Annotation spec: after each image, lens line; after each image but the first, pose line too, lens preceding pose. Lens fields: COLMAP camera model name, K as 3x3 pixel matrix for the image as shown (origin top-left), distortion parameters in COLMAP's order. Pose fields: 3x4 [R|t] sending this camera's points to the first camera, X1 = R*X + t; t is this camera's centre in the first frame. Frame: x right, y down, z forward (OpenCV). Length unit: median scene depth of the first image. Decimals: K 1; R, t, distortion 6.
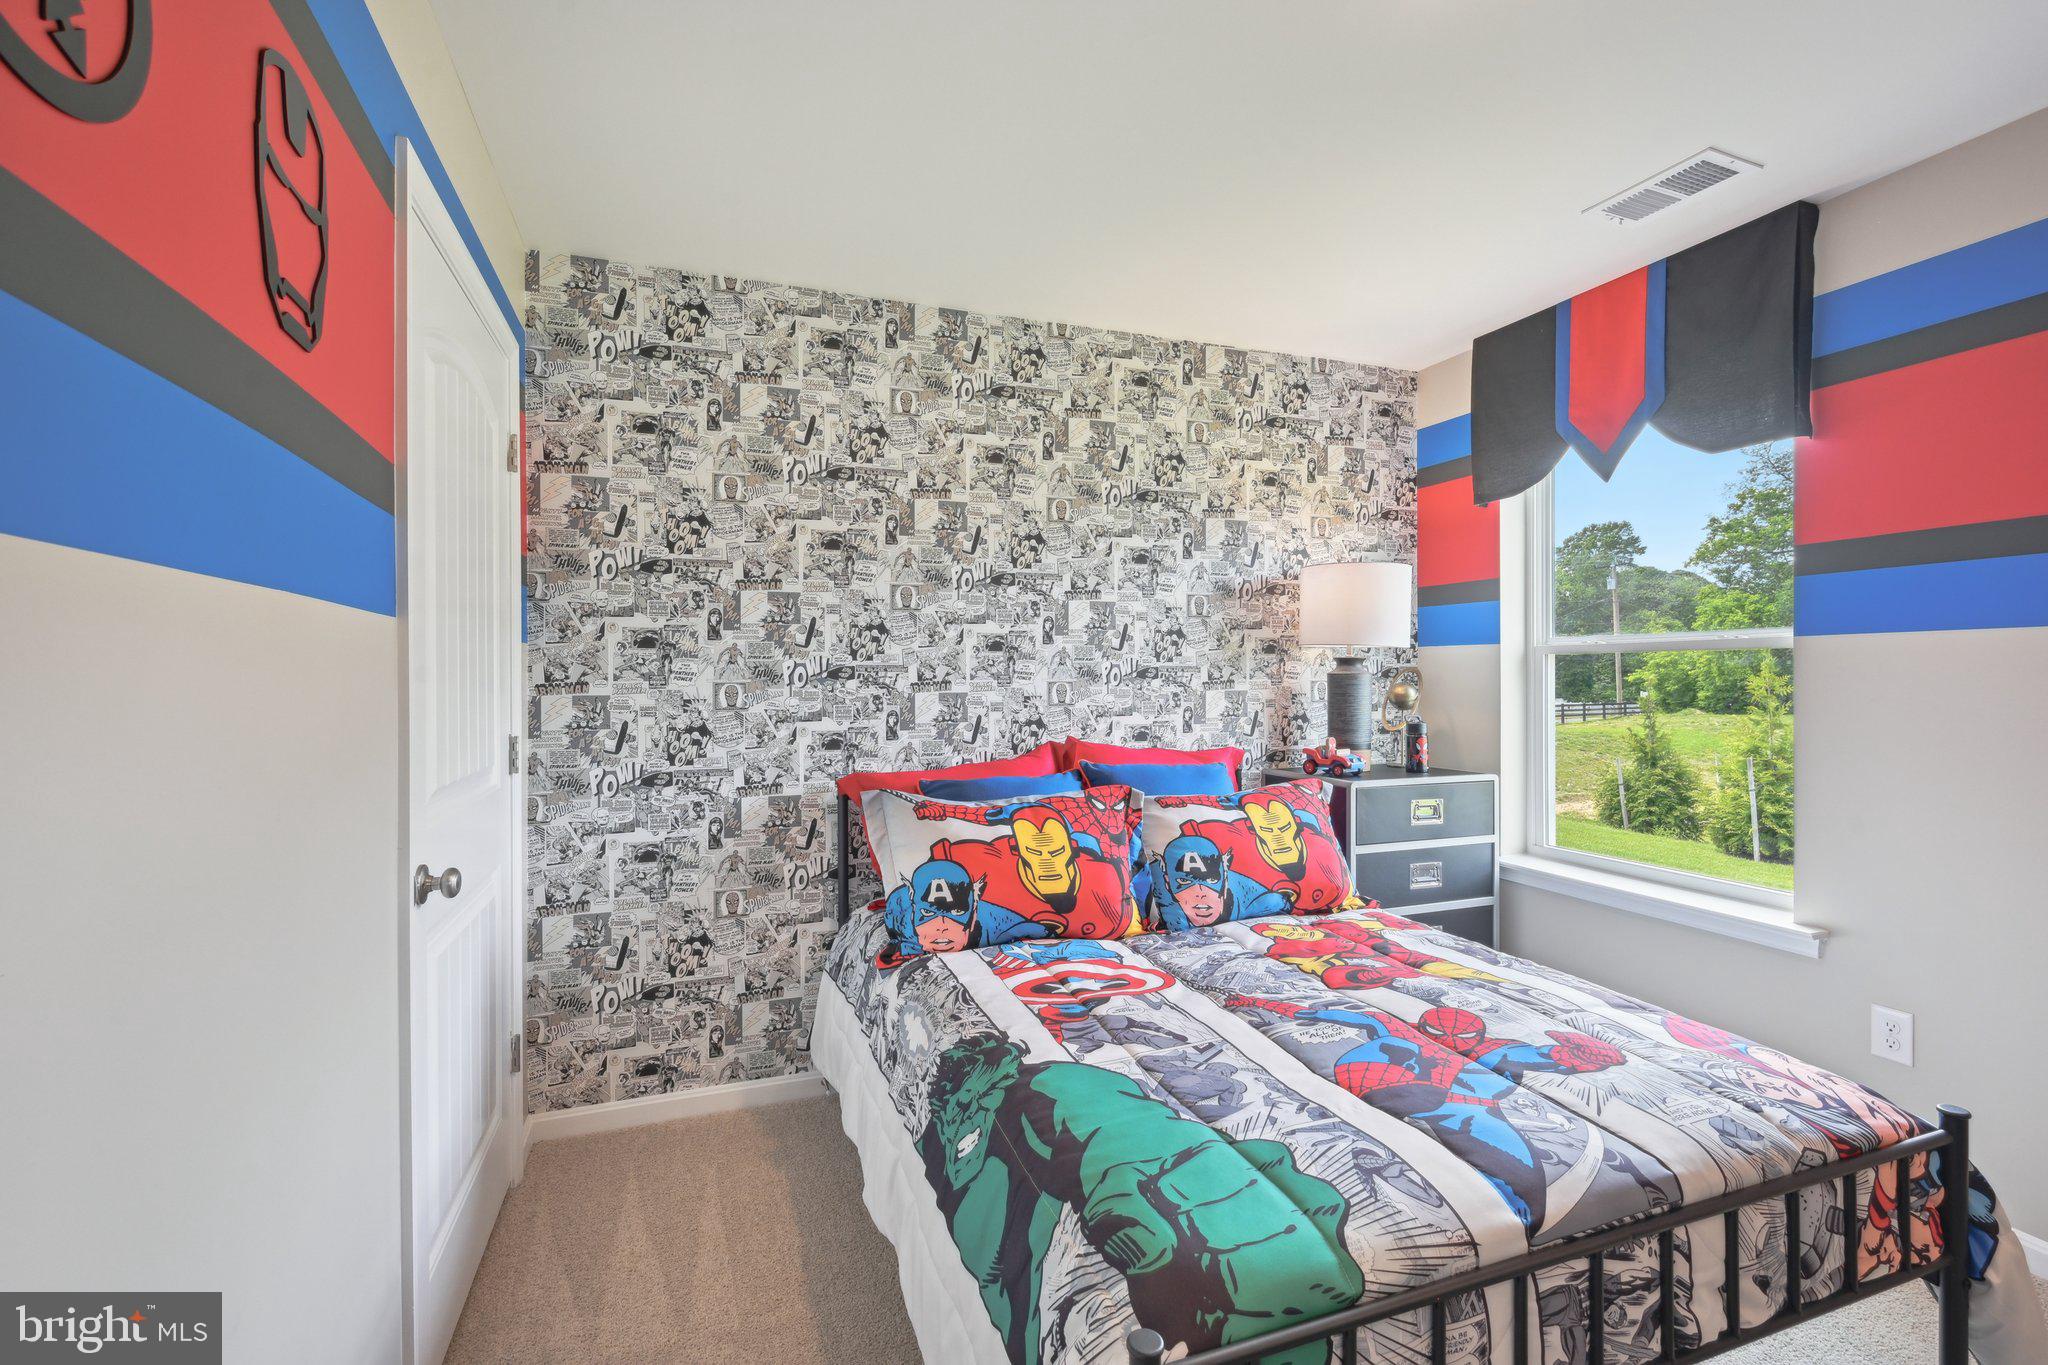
lens RADIAL K [[899.5, 0, 1018.9], [0, 899.5, 677.6], [0, 0, 1]] dist [-0.001930, -0.000359]
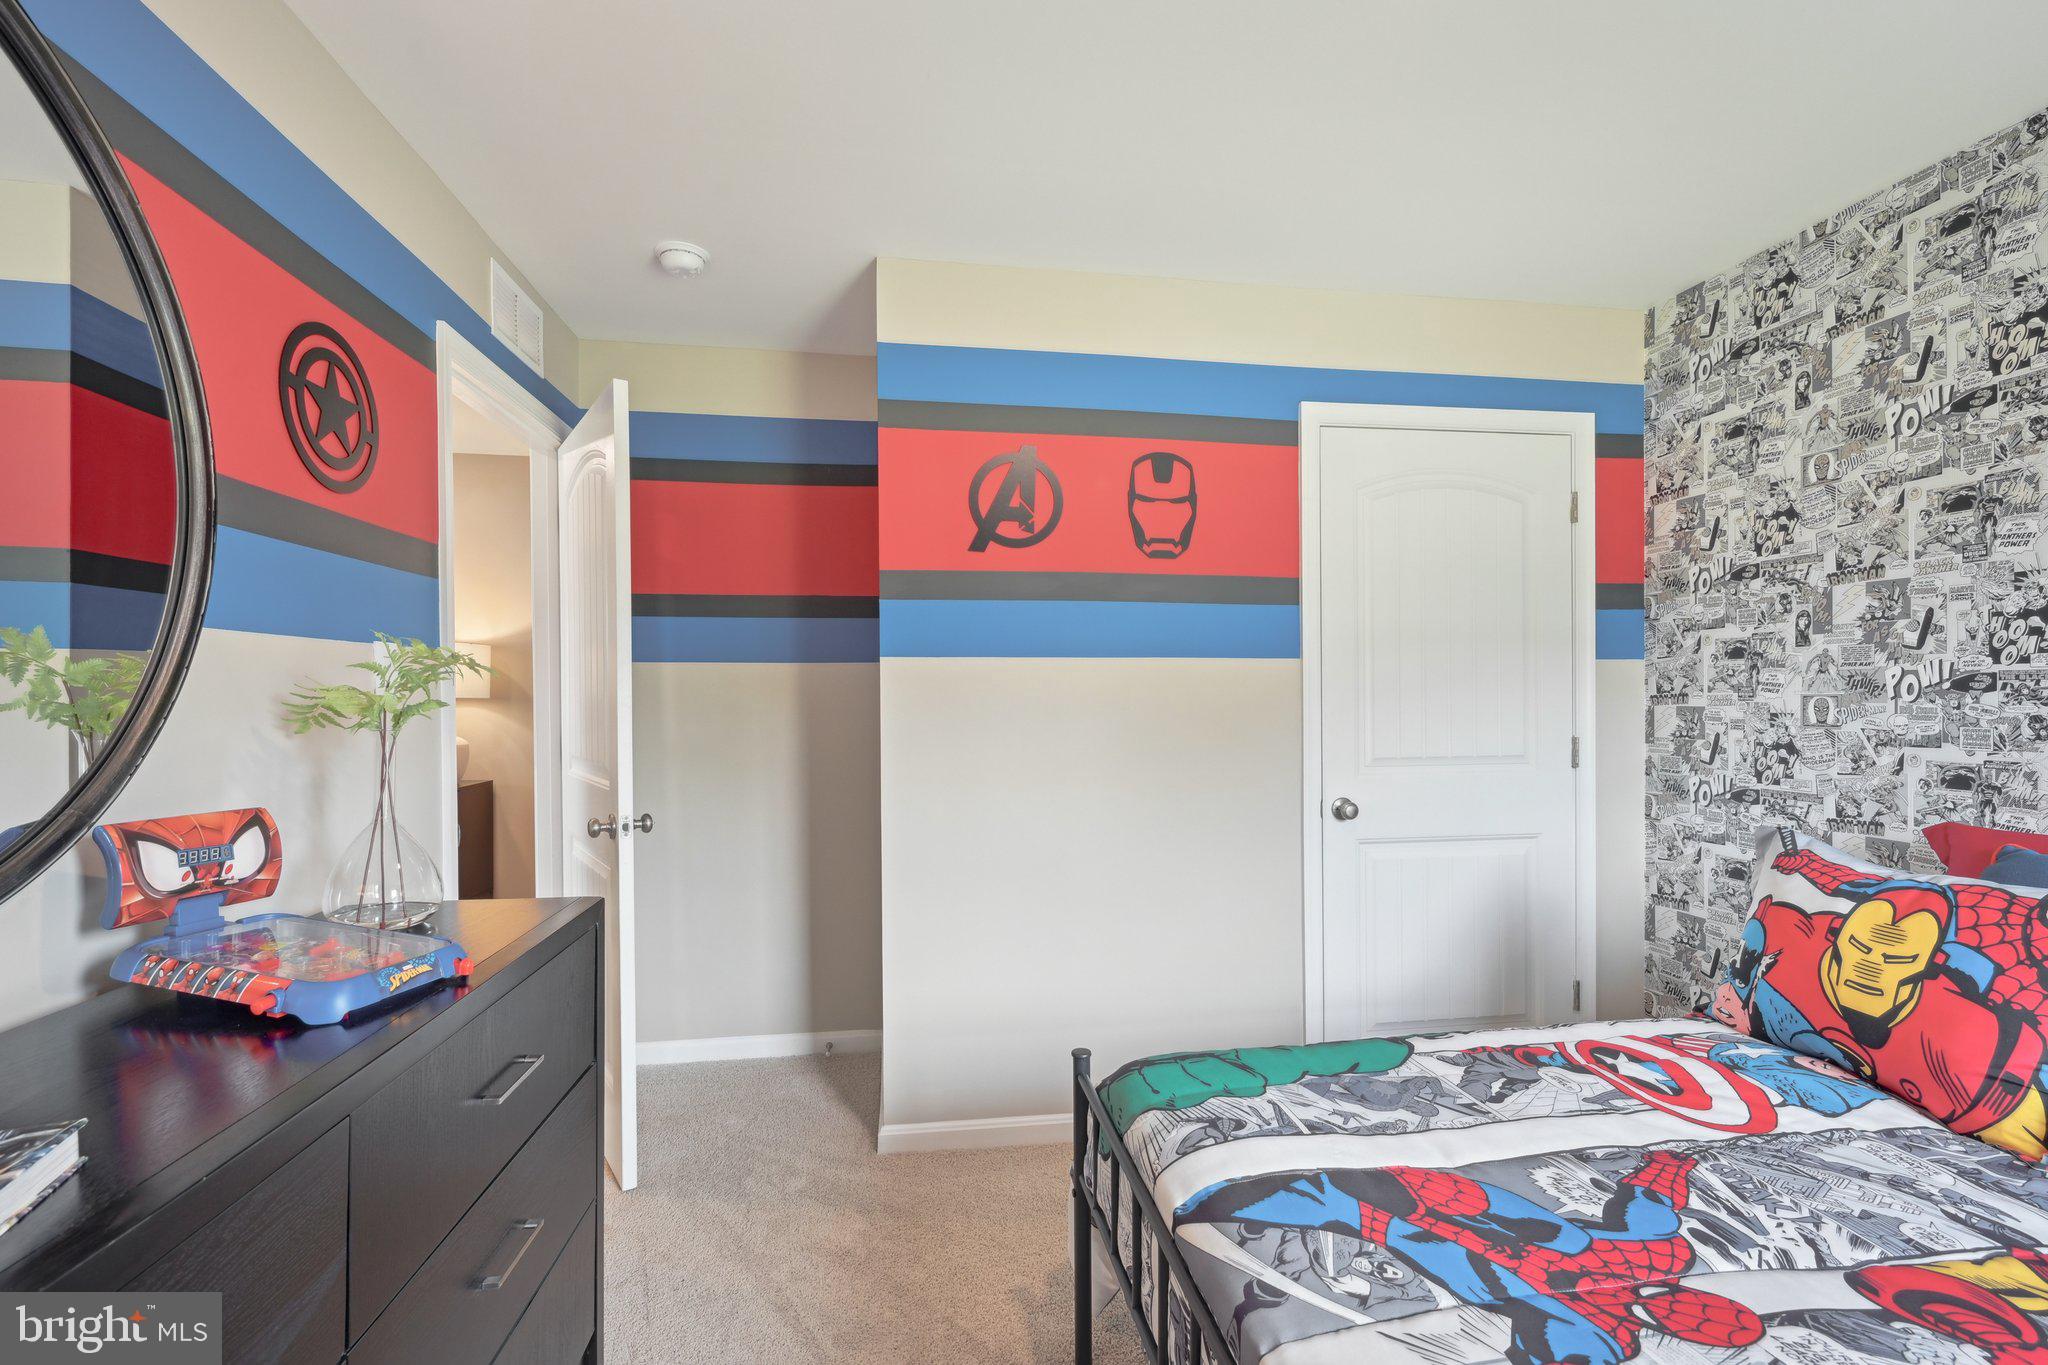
lens RADIAL K [[899.5, 0, 1021.3], [0, 899.5, 687.7], [0, 0, 1]] dist [-0.001930, -0.000359]
pose [[-0.205297, -0.001516, -0.978699, 0.856355], [0.003608, 0.999991, -0.002306, -0.002743], [0.978693, -0.004004, -0.205290, 0.545861]]
